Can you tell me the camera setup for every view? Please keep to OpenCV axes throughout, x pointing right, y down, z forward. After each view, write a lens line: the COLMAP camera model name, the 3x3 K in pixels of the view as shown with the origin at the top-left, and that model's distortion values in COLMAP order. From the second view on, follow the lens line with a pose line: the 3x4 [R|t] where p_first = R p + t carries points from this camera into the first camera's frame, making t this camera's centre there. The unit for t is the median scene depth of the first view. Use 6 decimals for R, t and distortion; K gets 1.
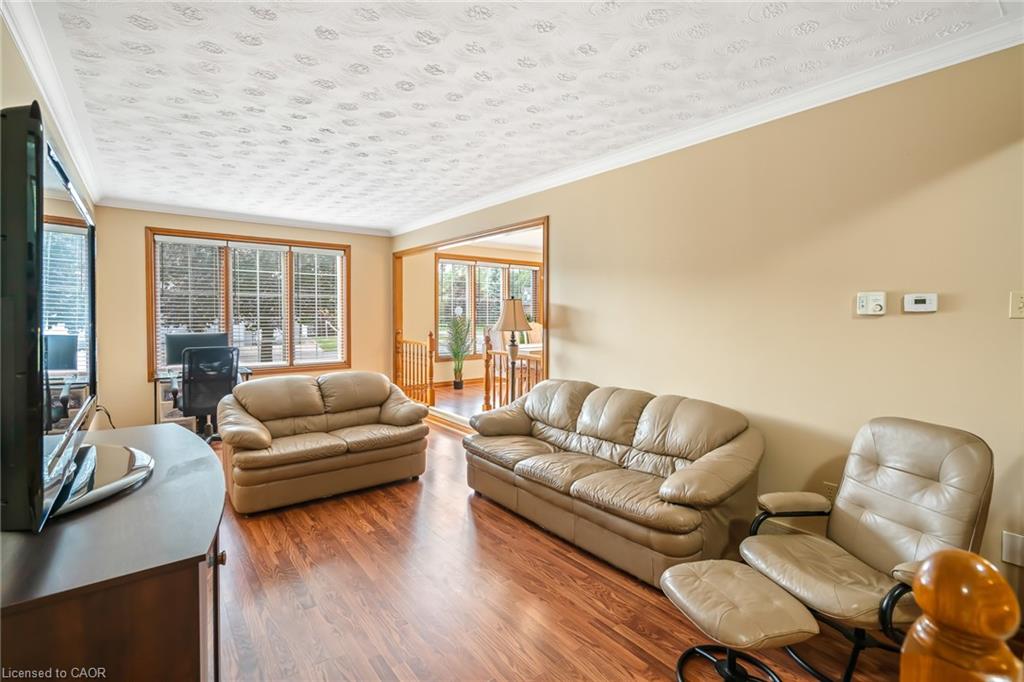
lens RADIAL K [[468.4, 0, 501.3], [0, 468.4, 327.8], [0, 0, 1]] dist [0.016795, 0.000118]
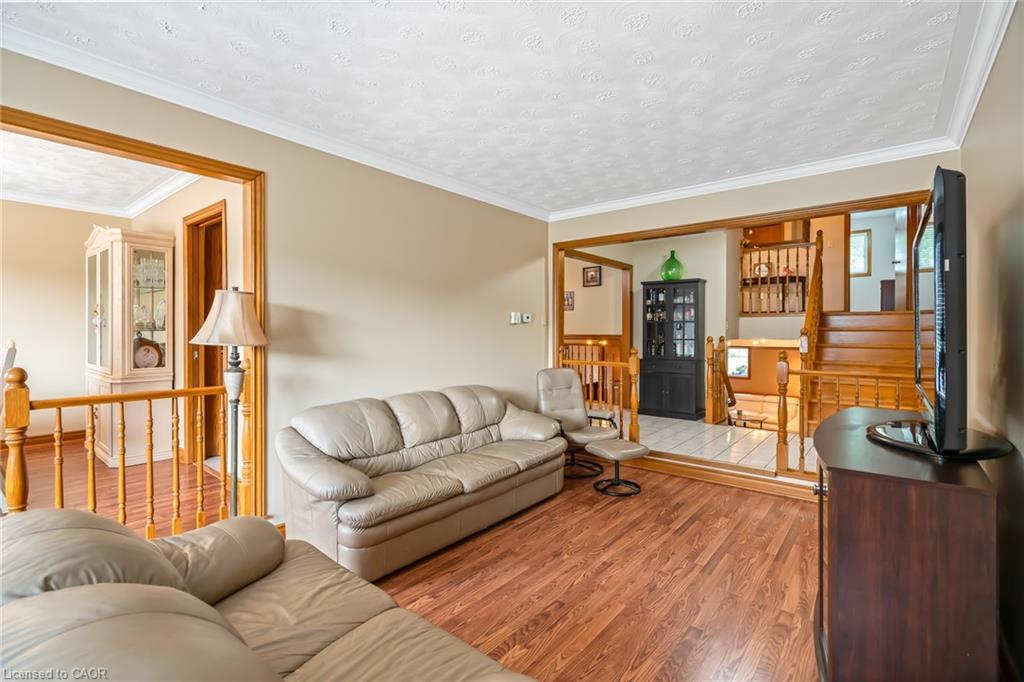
lens RADIAL K [[474.4, 0, 511.7], [0, 474.4, 329.0], [0, 0, 1]] dist [-0.000387, 0.000246]
pose [[-0.235110, -0.005625, 0.971952, -1.025984], [0.023906, 0.999647, 0.011568, -0.024006], [-0.971675, 0.025956, -0.234893, 1.294458]]
